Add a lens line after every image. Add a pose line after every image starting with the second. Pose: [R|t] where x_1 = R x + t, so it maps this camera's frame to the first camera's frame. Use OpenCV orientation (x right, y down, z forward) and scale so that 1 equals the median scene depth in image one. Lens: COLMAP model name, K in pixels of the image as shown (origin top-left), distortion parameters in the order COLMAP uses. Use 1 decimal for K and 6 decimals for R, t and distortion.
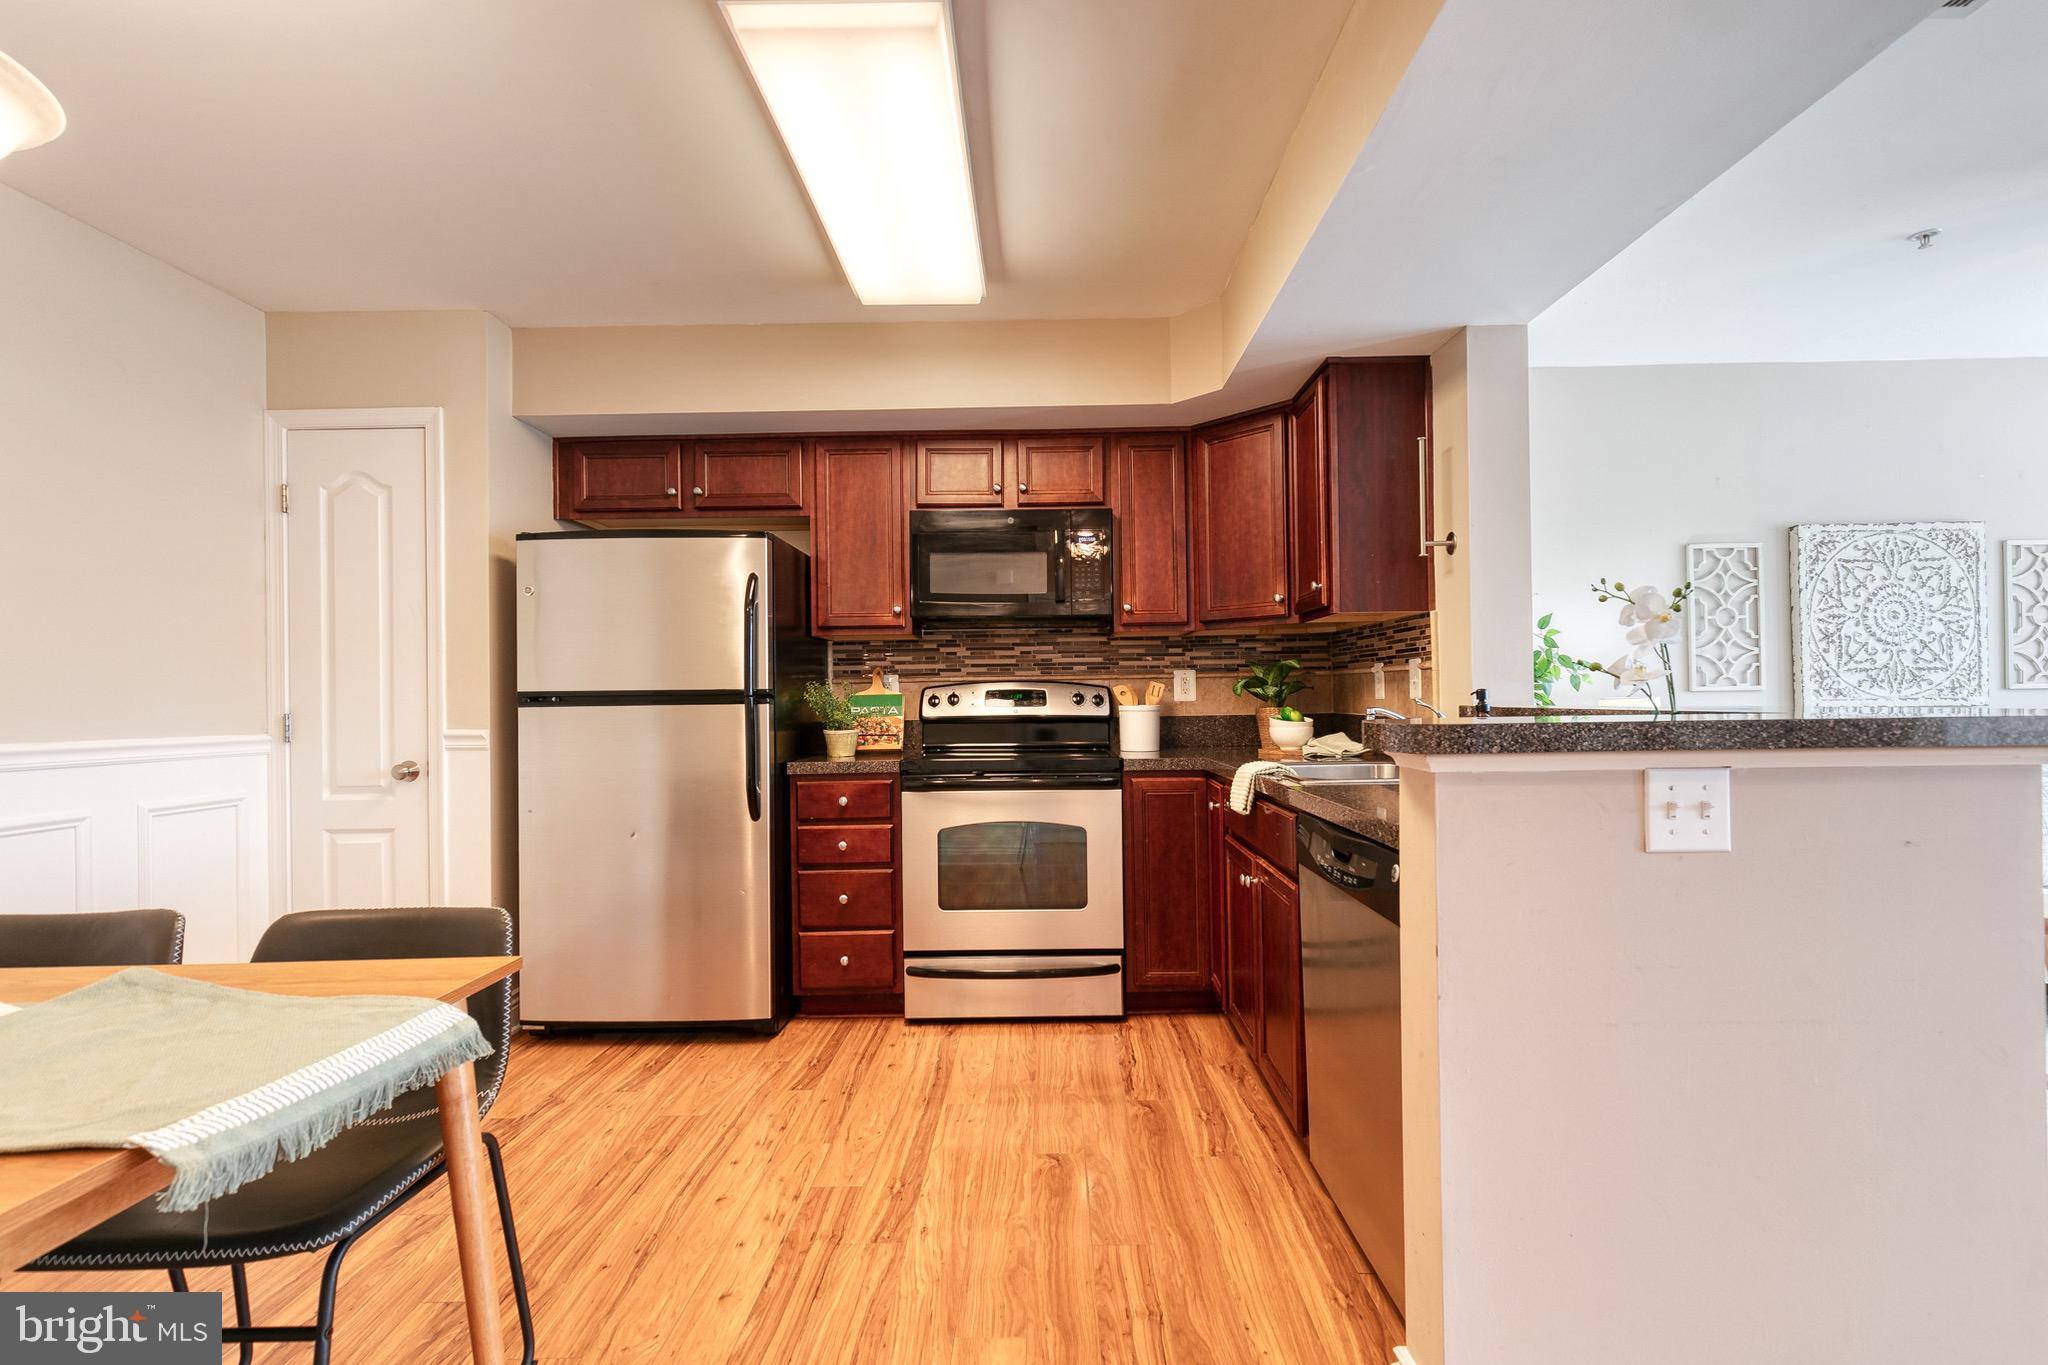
lens RADIAL K [[932.7, 0, 1060.7], [0, 932.7, 691.2], [0, 0, 1]] dist [0.012481, -0.000664]
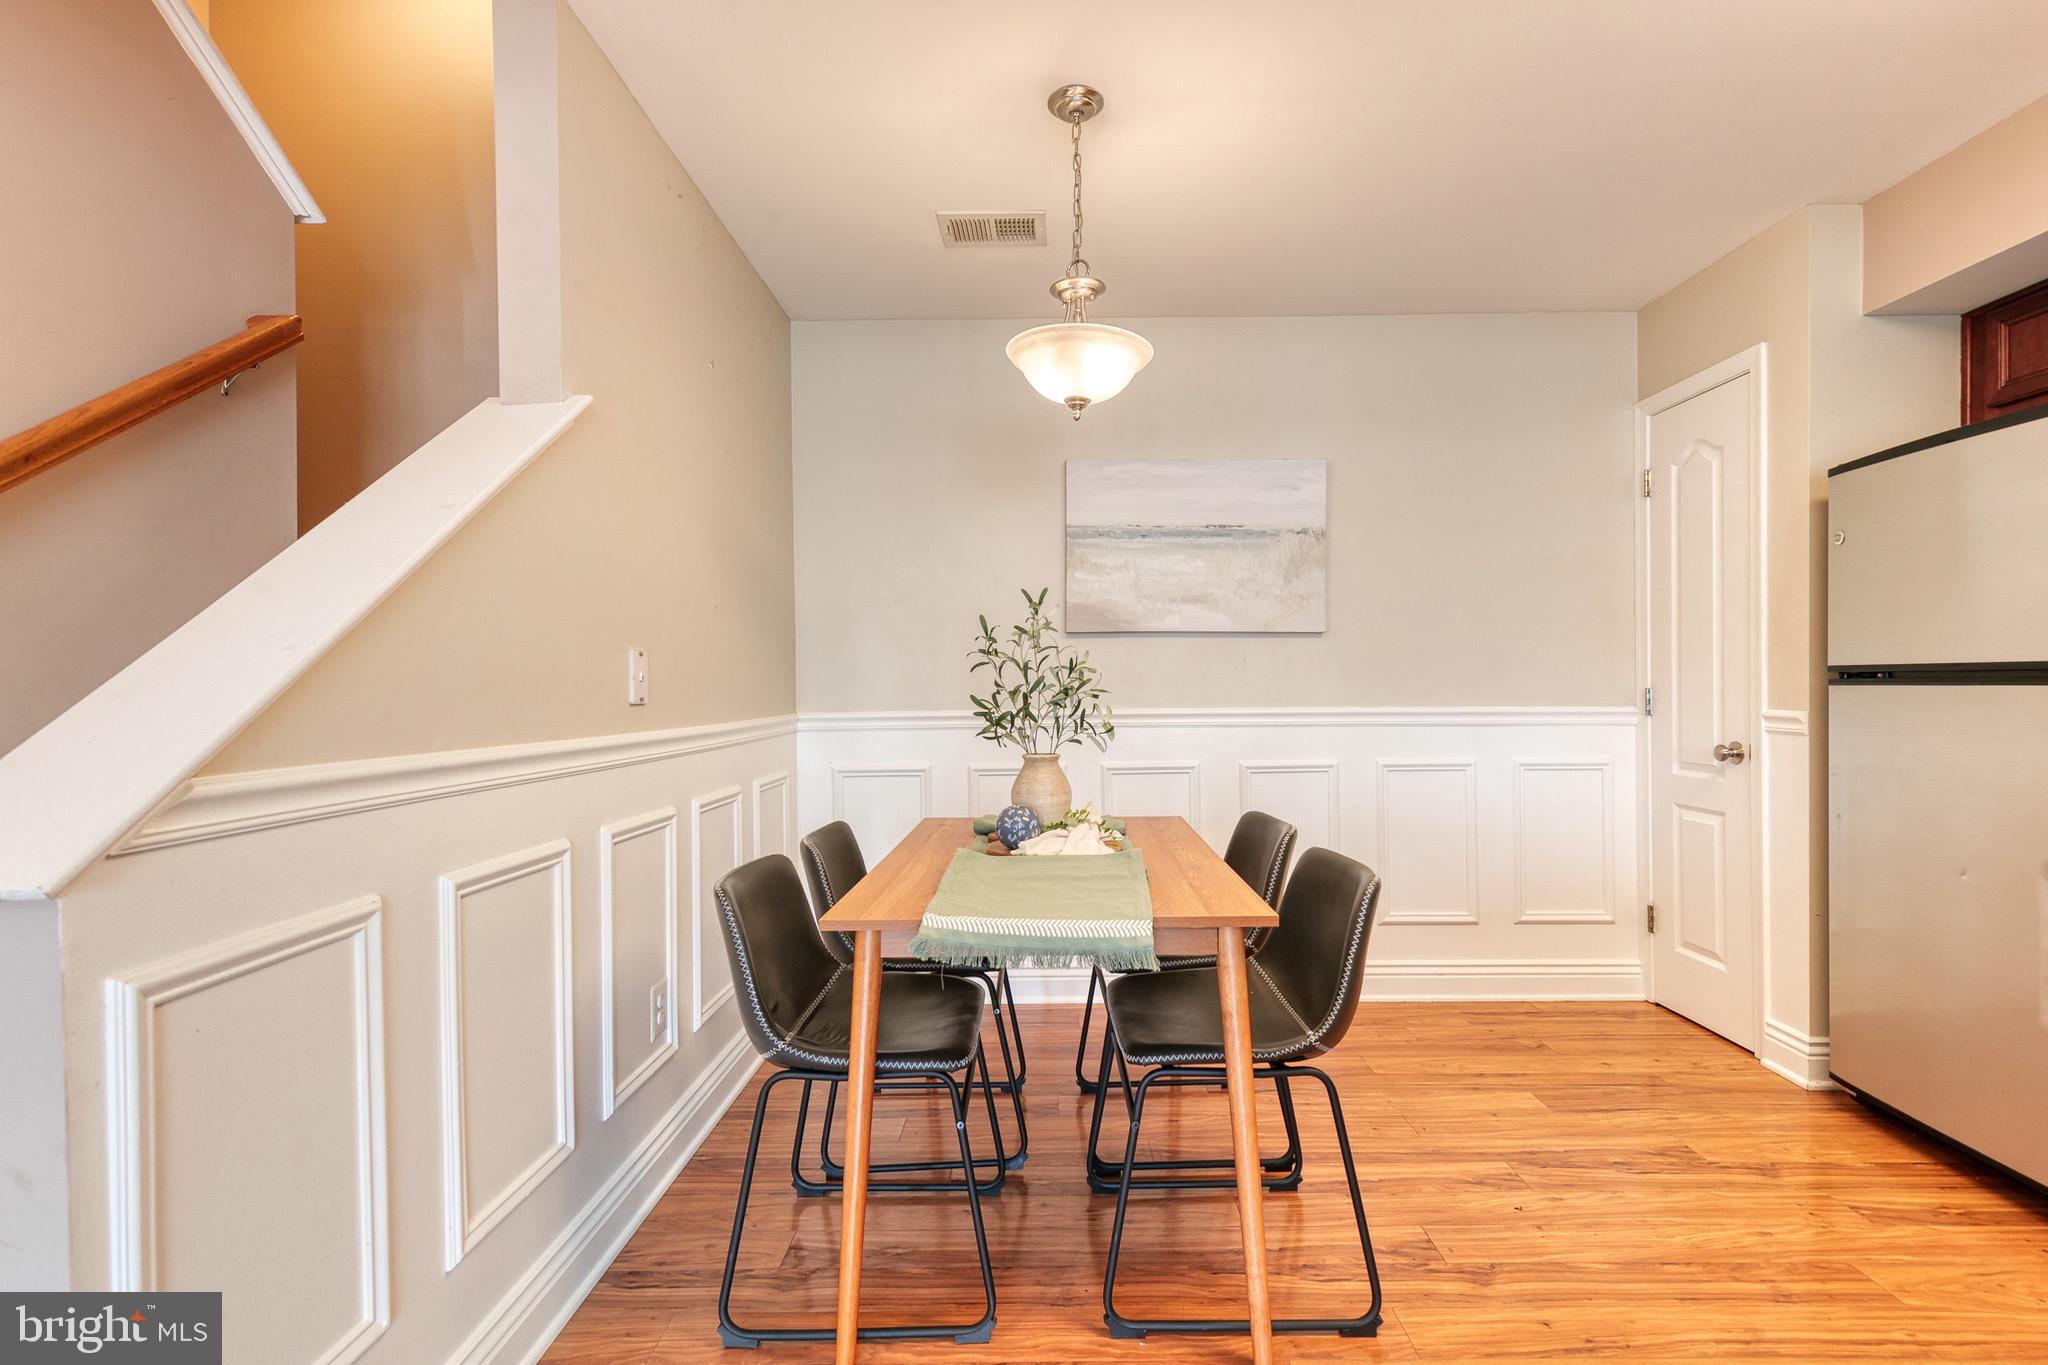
lens RADIAL K [[932.7, 0, 1029.7], [0, 932.7, 692.1], [0, 0, 1]] dist [0.012481, -0.000664]
pose [[-0.007898, 0.022021, -0.999726, 0.233217], [0.014150, 0.999660, 0.021908, -0.004309], [0.999869, -0.013973, -0.008207, 0.317105]]
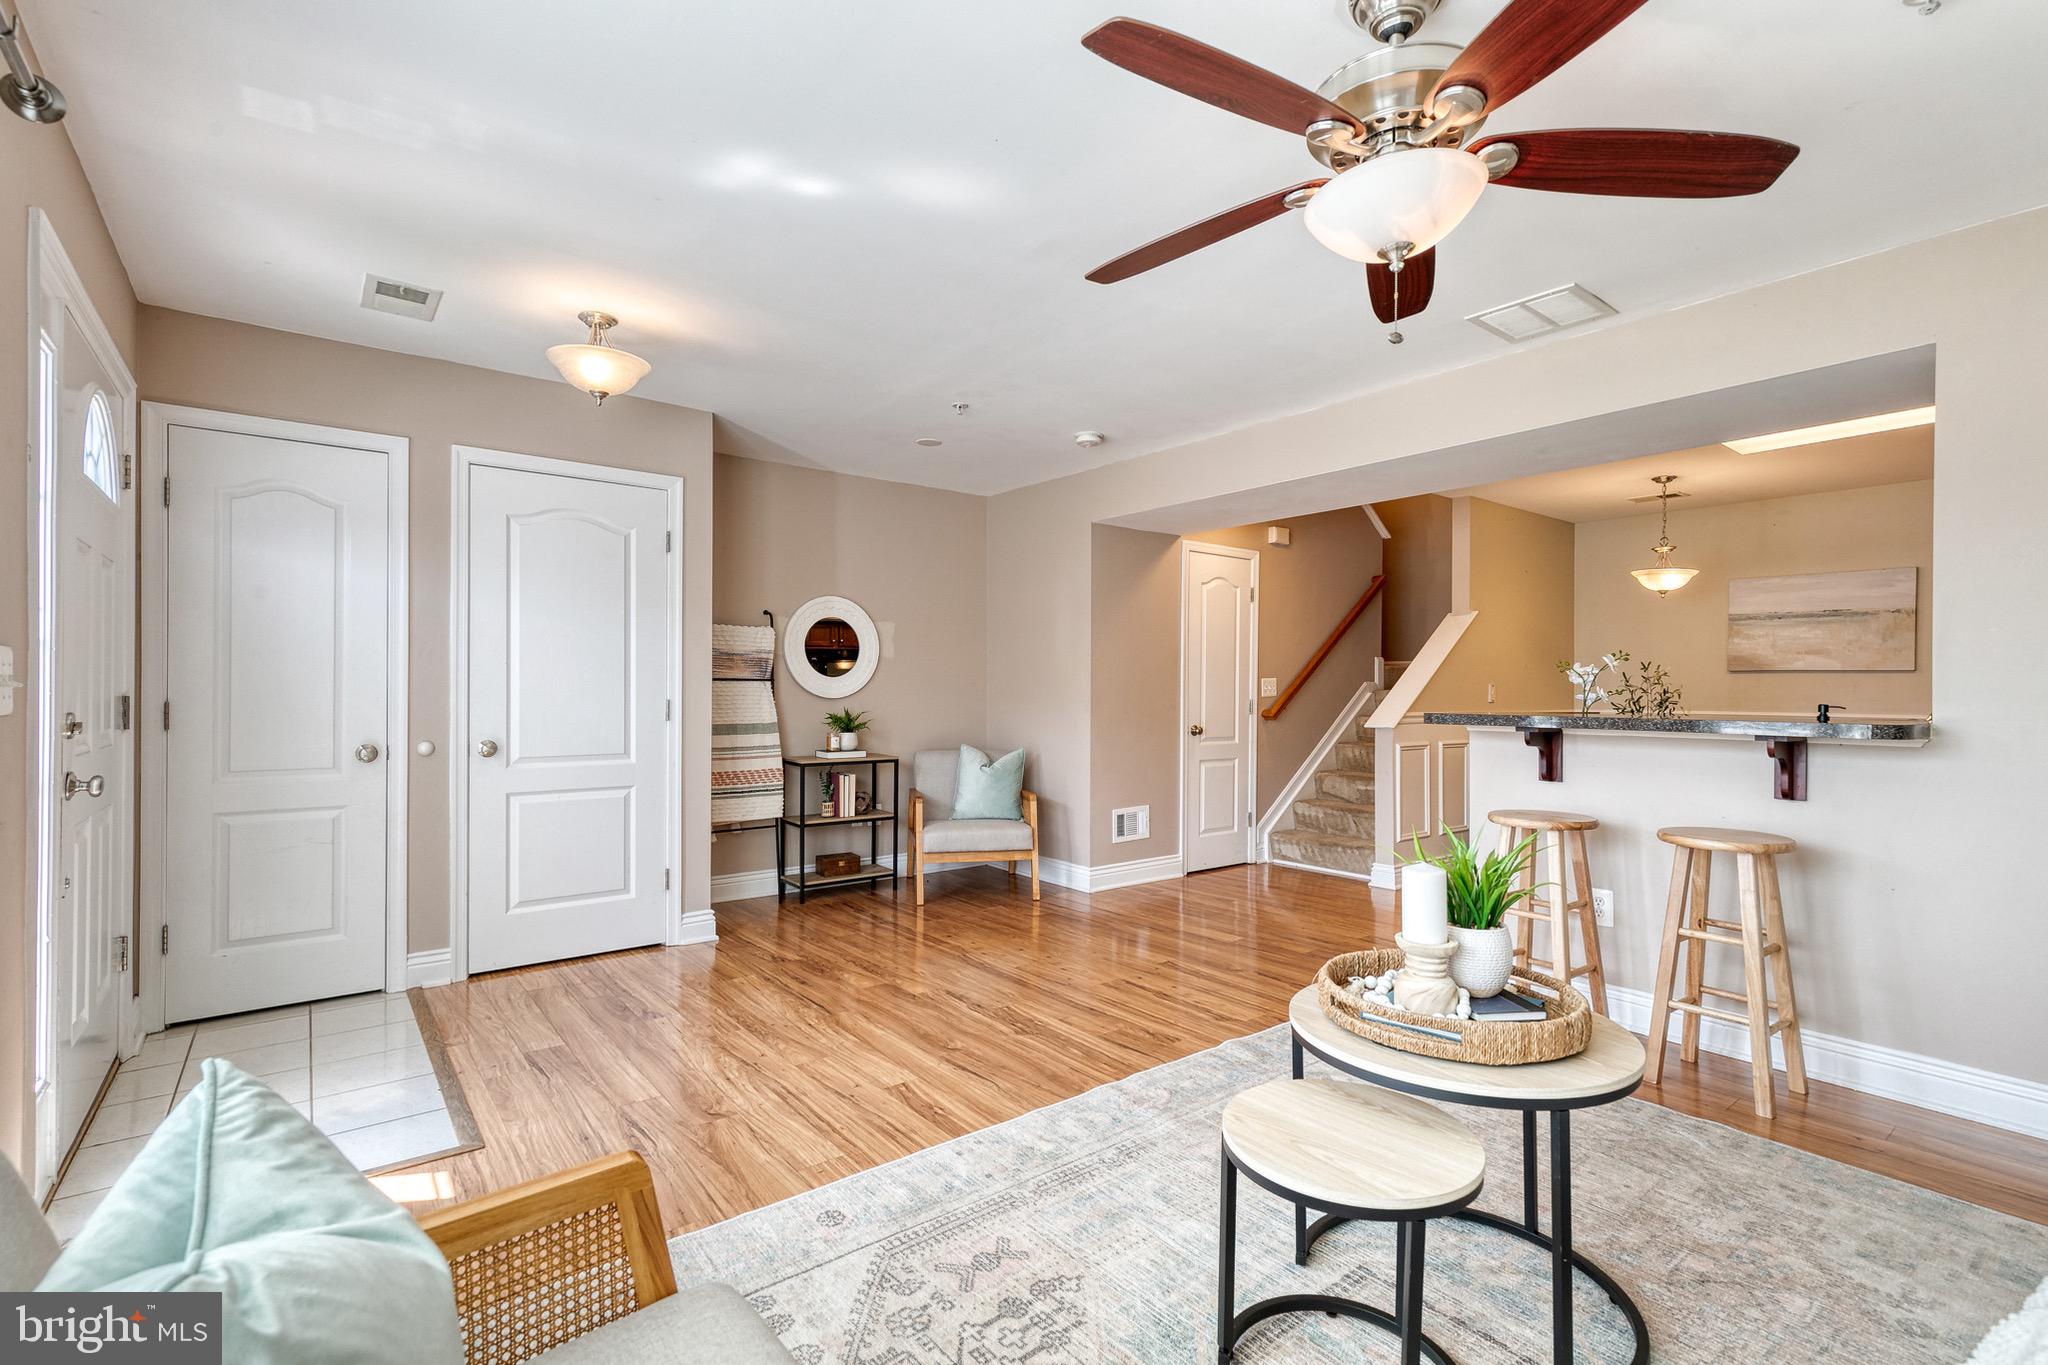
lens RADIAL K [[932.7, 0, 1040.5], [0, 932.7, 688.1], [0, 0, 1]] dist [0.012481, -0.000664]
pose [[-0.779749, 0.012489, -0.625968, 1.640588], [0.012332, 0.999913, 0.004587, -0.038918], [0.625971, -0.004143, -0.779835, 1.020218]]
